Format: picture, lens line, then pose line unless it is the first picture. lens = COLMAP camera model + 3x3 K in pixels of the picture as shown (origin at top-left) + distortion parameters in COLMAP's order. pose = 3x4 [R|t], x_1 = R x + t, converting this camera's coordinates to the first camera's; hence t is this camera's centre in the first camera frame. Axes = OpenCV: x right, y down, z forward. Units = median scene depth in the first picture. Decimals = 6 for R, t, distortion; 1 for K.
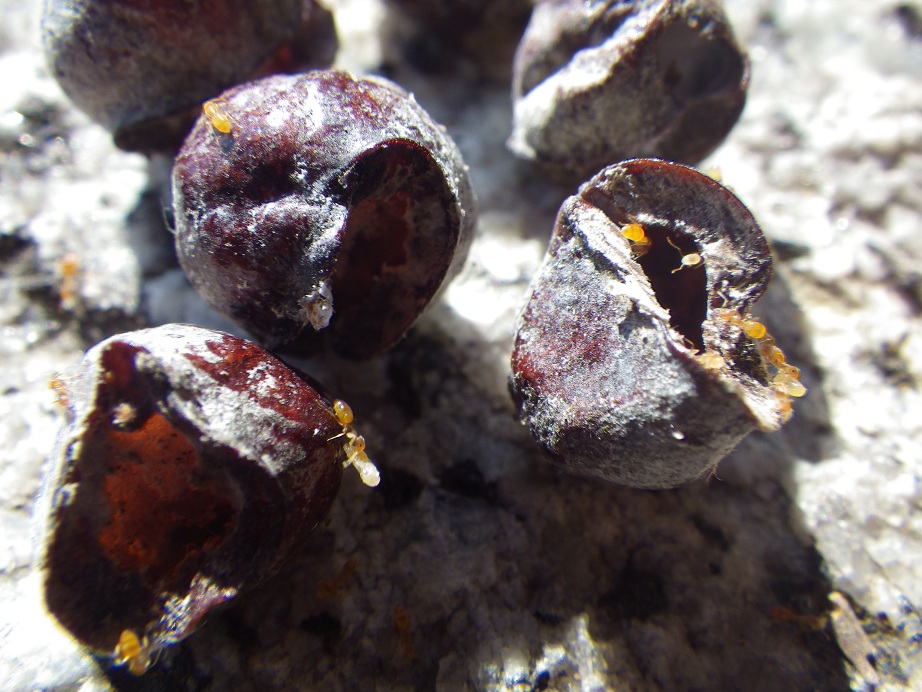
lens RADIAL K [[944.9, 0, 461.0], [0, 944.9, 346.0], [0, 0, 1]] dist [0.044946, 0.000246]
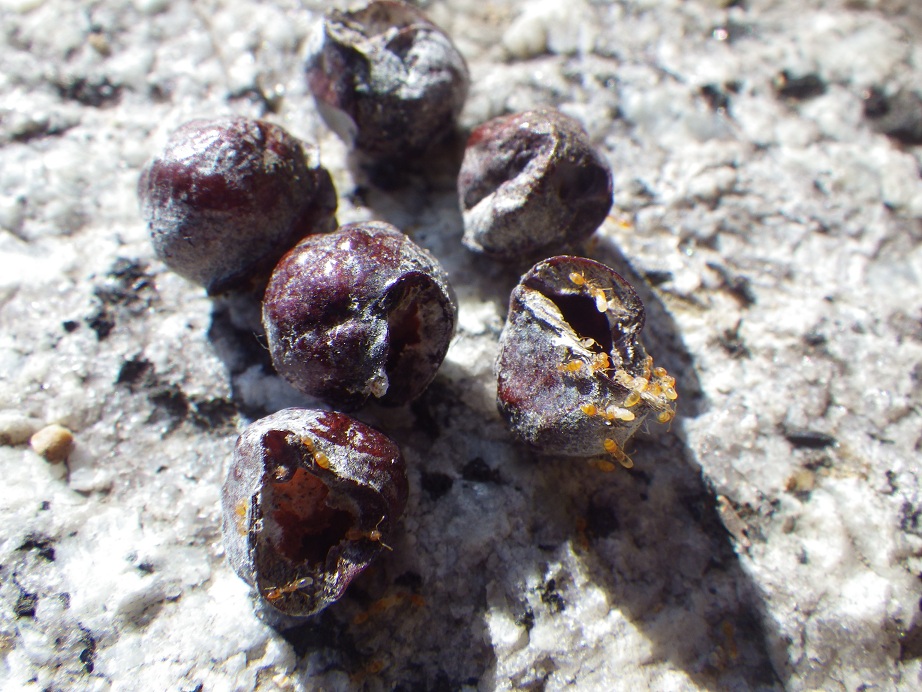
lens RADIAL K [[923.0, 0, 480.8], [0, 923.0, 346.4], [0, 0, 1]] dist [-0.002325, -0.004198]
pose [[0.979477, -0.173832, 0.102014, -0.113216], [0.171618, 0.984702, 0.030164, -0.106130], [-0.105697, -0.012038, 0.994326, -0.503538]]
